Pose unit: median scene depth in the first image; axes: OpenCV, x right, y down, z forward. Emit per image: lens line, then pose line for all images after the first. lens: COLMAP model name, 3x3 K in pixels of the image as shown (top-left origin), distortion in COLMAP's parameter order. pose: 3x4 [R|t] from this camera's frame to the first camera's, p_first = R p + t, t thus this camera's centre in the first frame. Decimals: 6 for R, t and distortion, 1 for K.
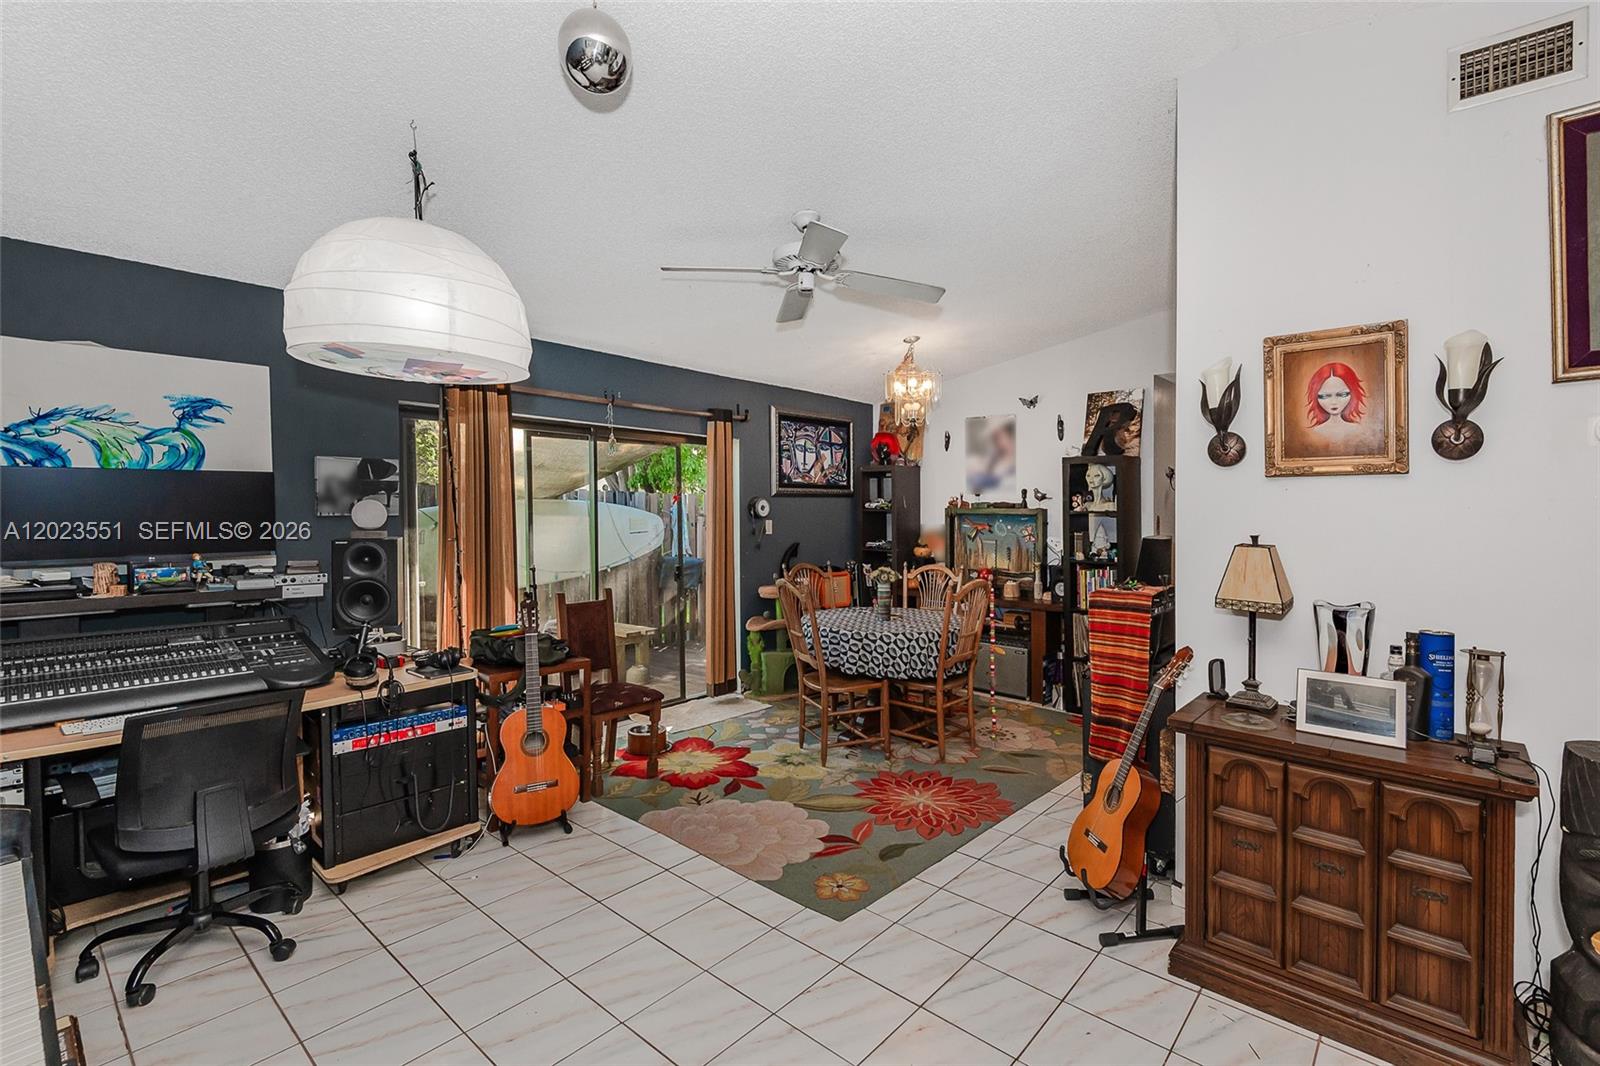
lens RADIAL K [[732.2, 0, 802.7], [0, 732.2, 529.2], [0, 0, 1]] dist [0.016652, -0.000258]
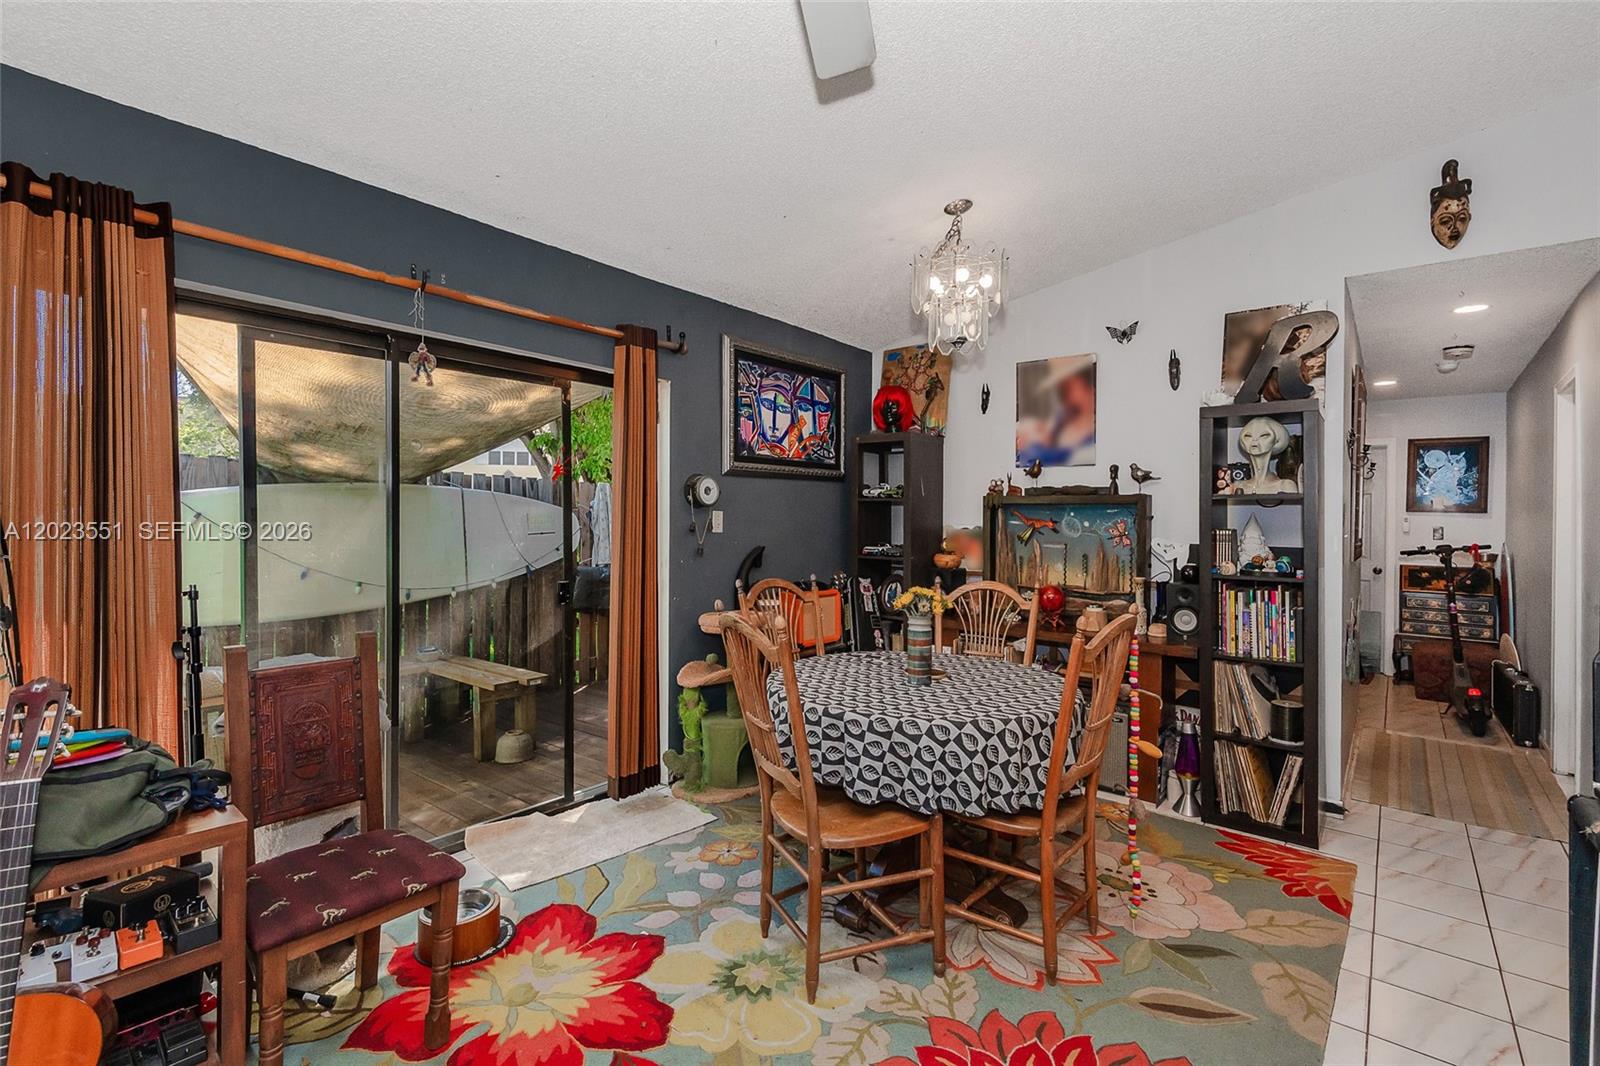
lens RADIAL K [[732.2, 0, 881.7], [0, 732.2, 527.5], [0, 0, 1]] dist [0.016652, -0.000258]
pose [[0.987950, 0.010384, 0.154422, -0.003059], [-0.007946, 0.999834, -0.016397, 0.013048], [-0.154566, 0.014972, 0.987869, 0.375893]]
